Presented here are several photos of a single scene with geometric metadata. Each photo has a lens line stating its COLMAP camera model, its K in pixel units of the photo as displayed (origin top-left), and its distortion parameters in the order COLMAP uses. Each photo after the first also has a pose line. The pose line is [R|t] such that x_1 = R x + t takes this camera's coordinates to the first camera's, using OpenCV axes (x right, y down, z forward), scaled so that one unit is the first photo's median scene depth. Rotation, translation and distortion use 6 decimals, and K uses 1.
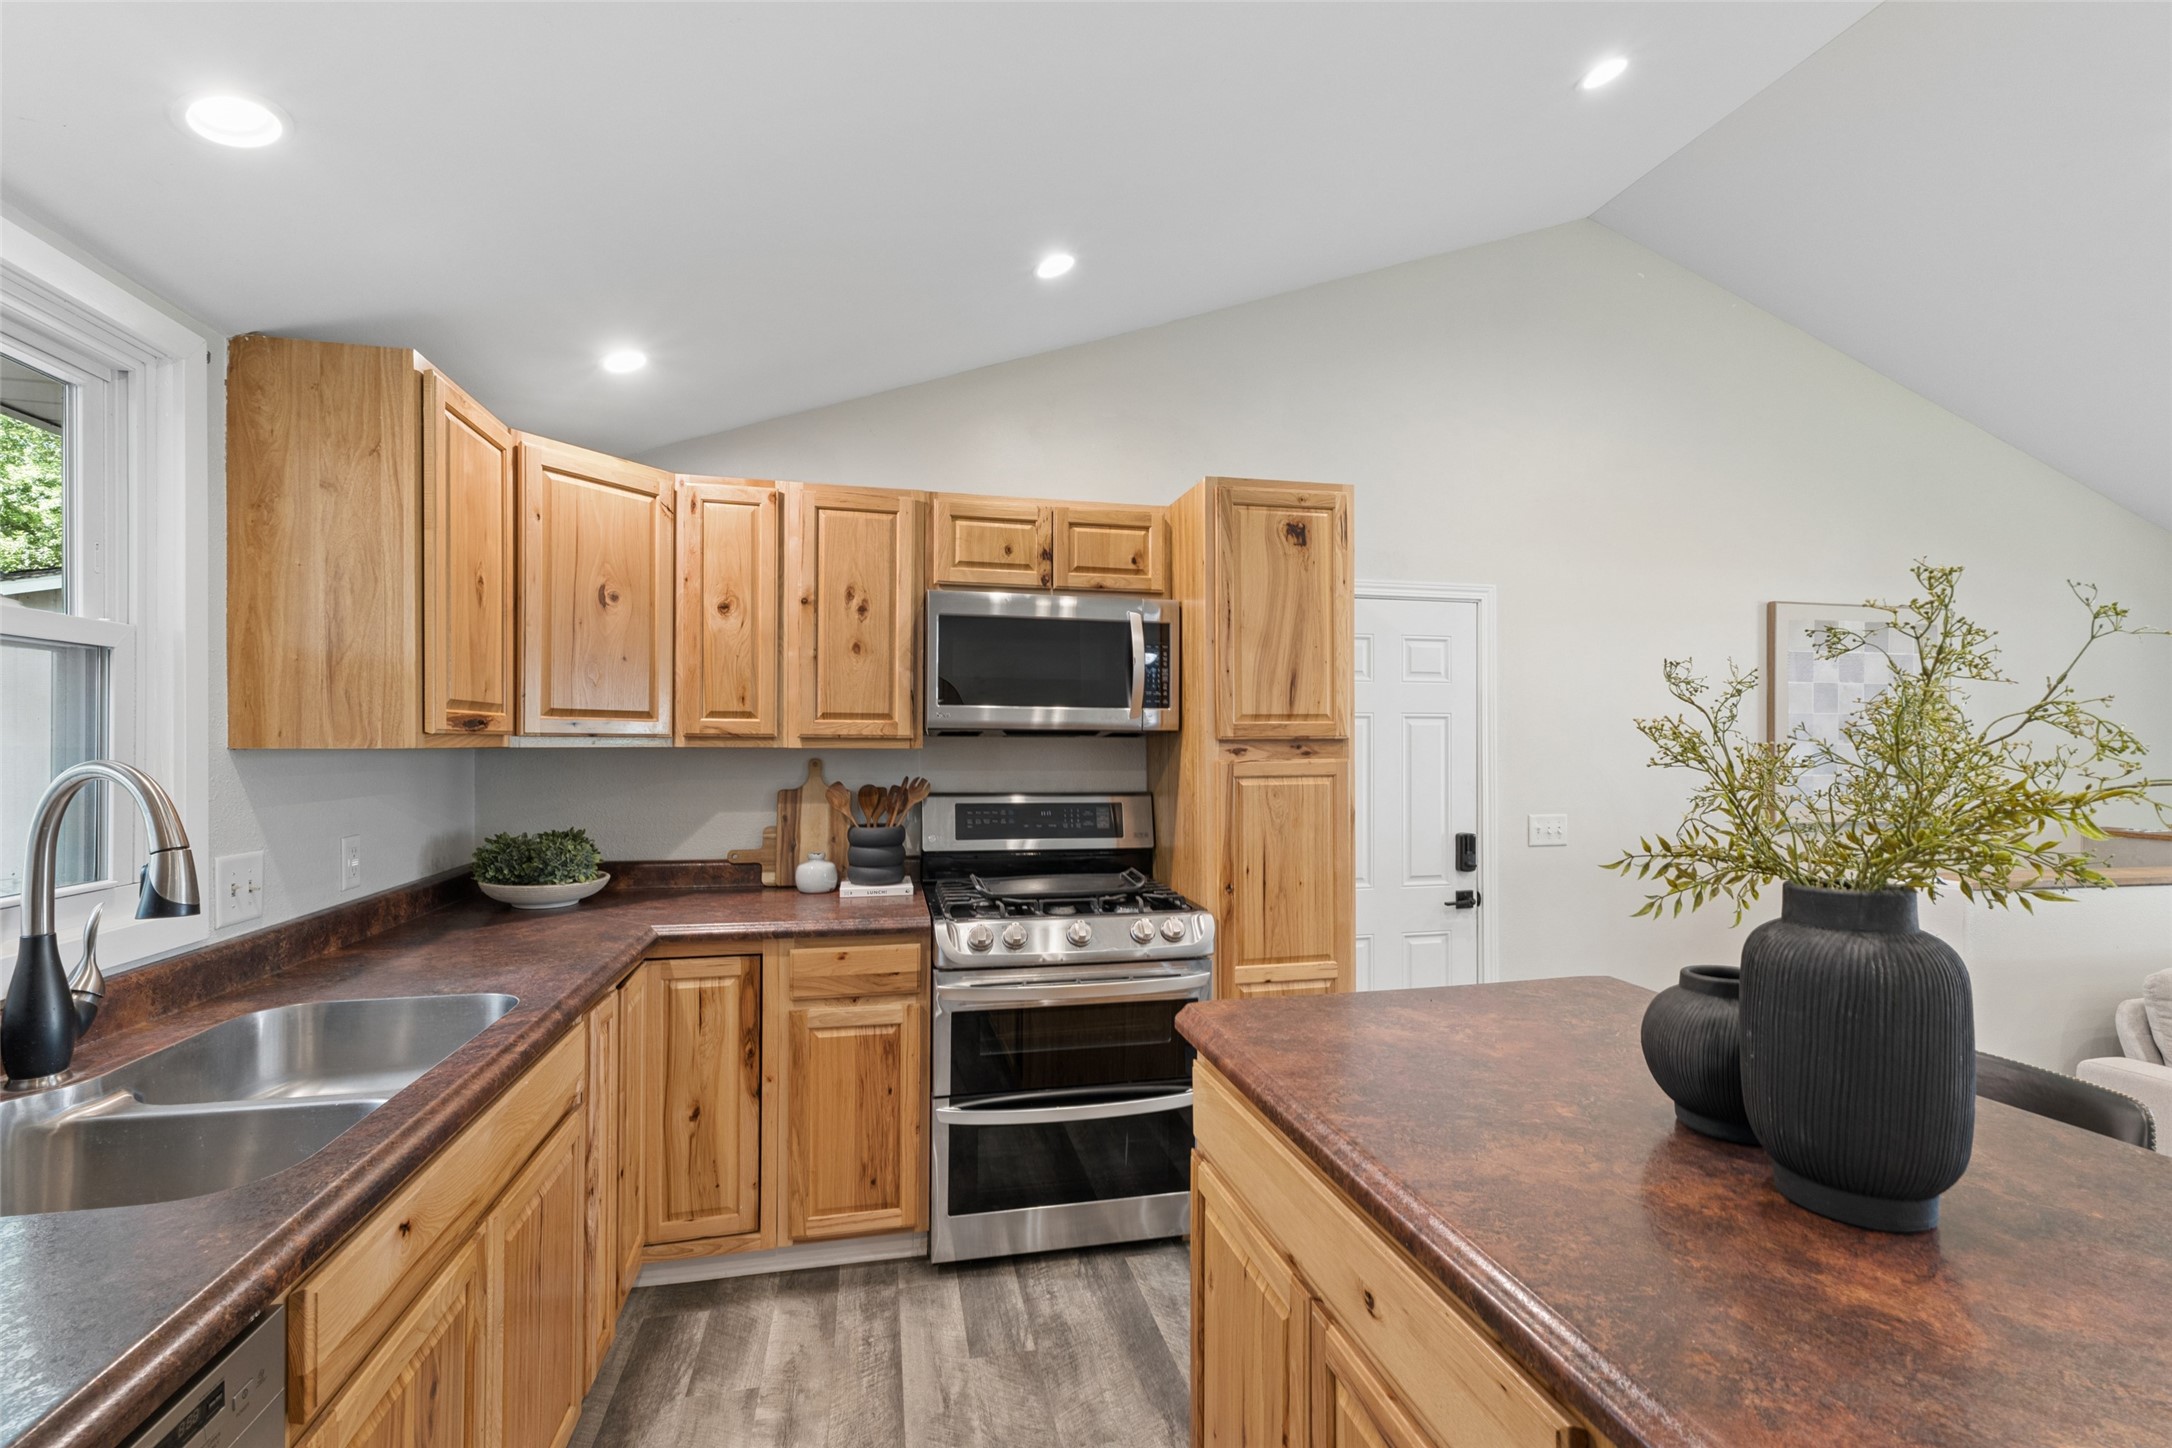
lens RADIAL K [[936.3, 0, 1087.4], [0, 936.3, 739.0], [0, 0, 1]] dist [0.013012, -0.000073]
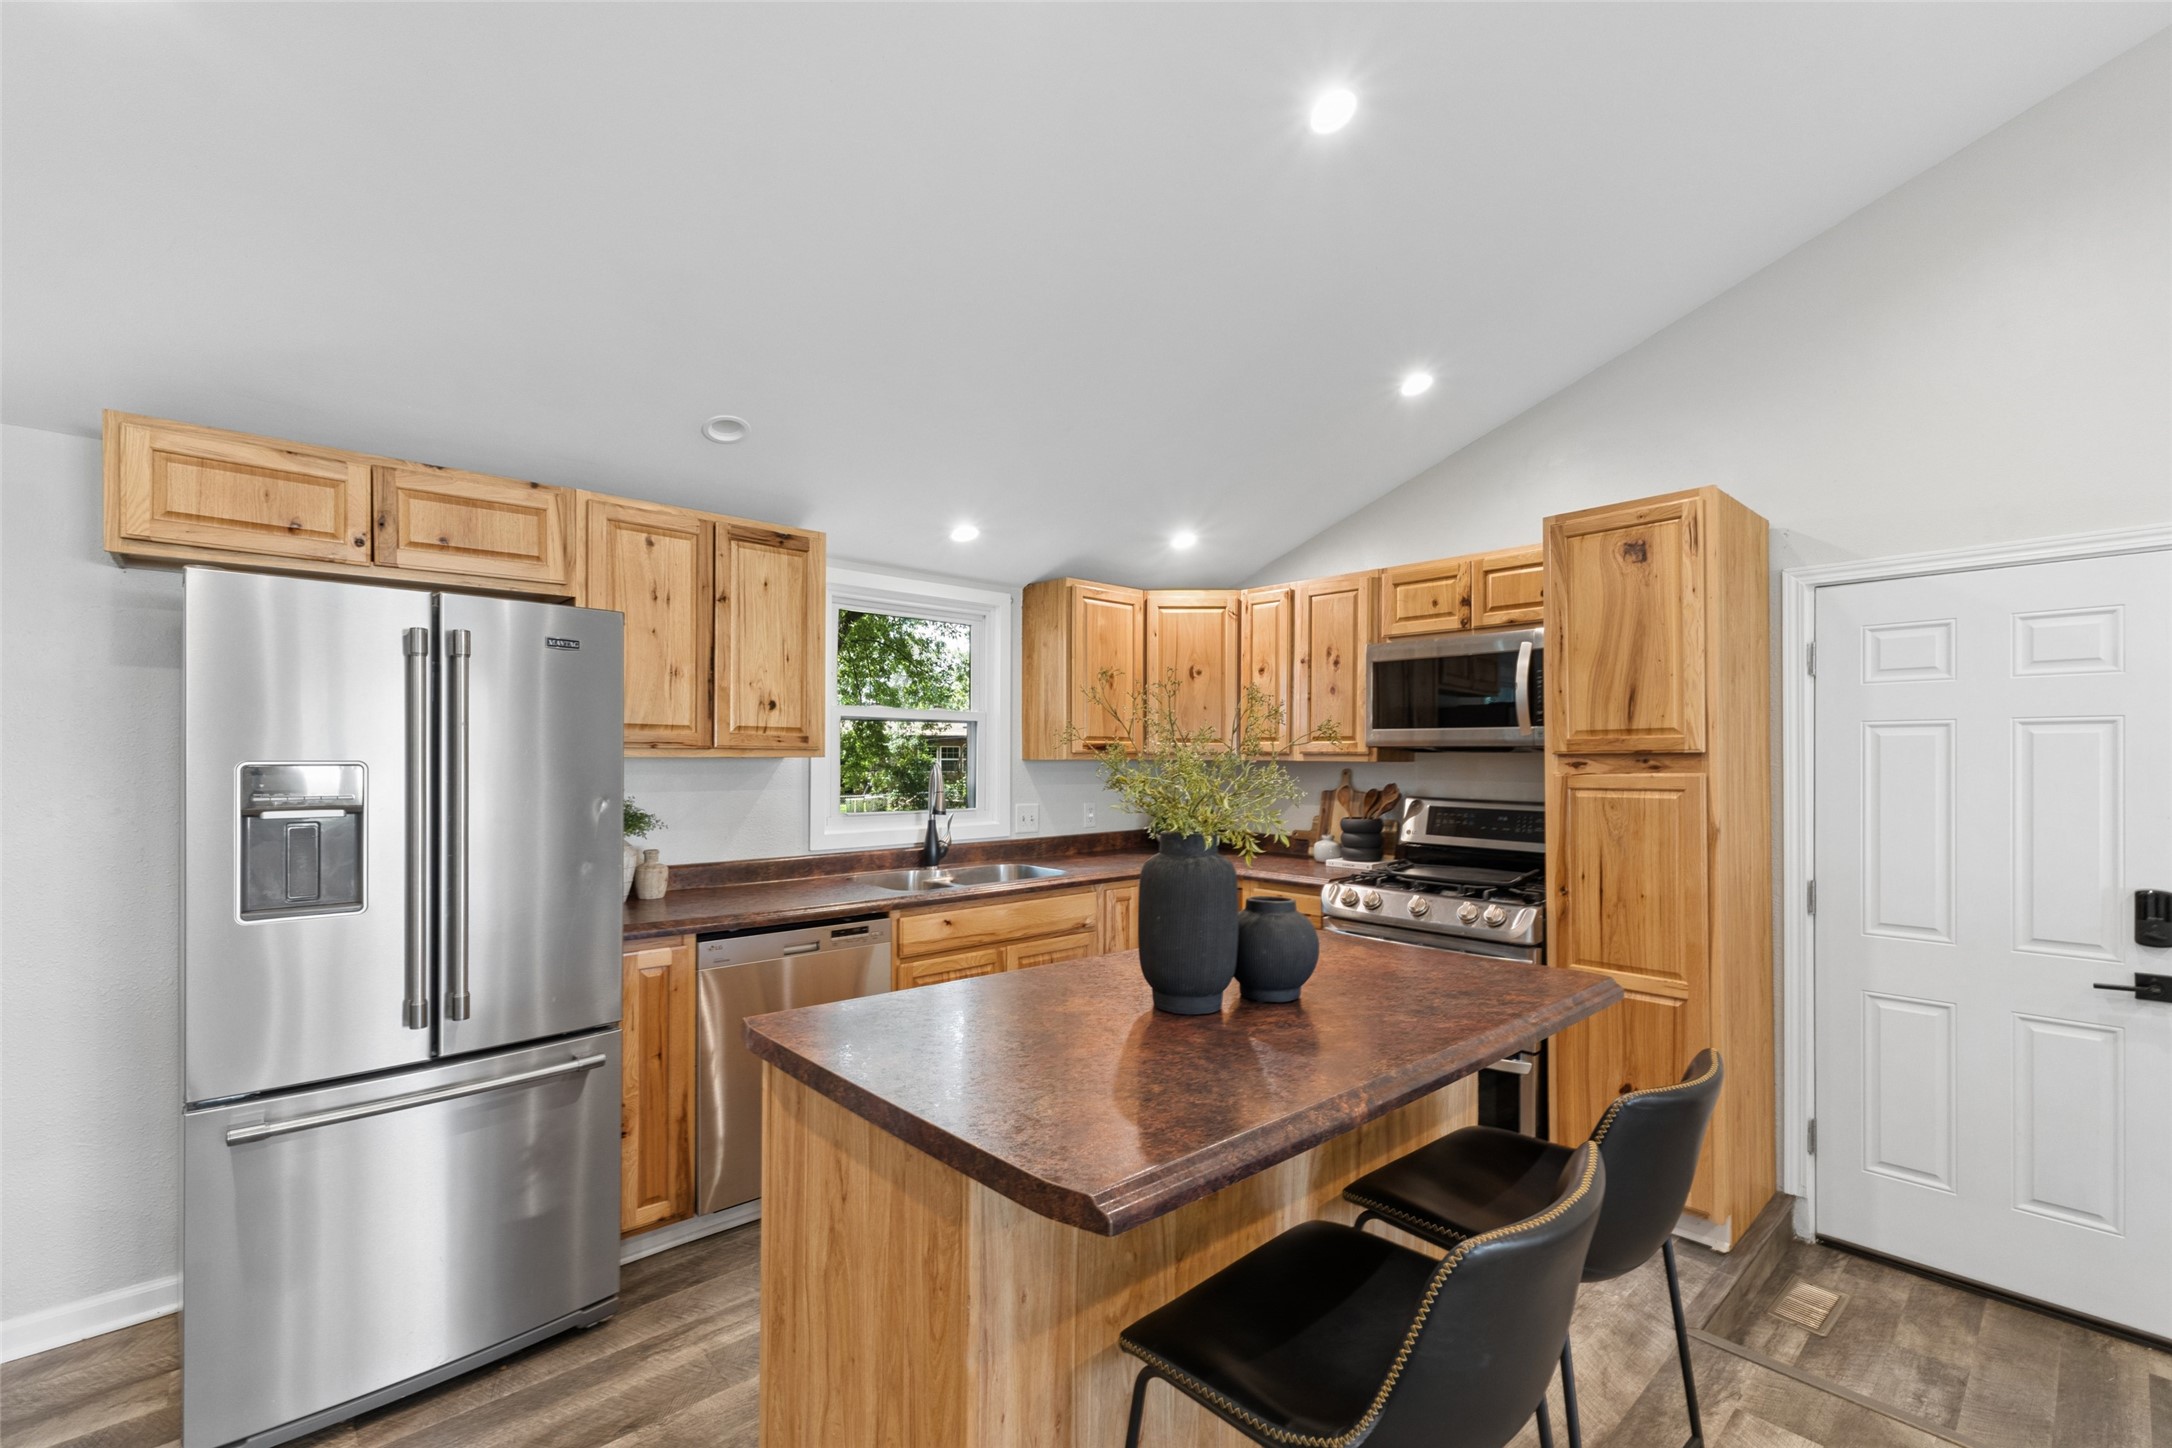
lens RADIAL K [[951.2, 0, 1096.2], [0, 951.2, 746.5], [0, 0, 1]] dist [0.002592, 0.000367]
pose [[0.494314, -0.010936, -0.869215, 0.829973], [0.000462, 0.999924, -0.012317, 0.005222], [0.869283, 0.005687, 0.494281, -0.019565]]
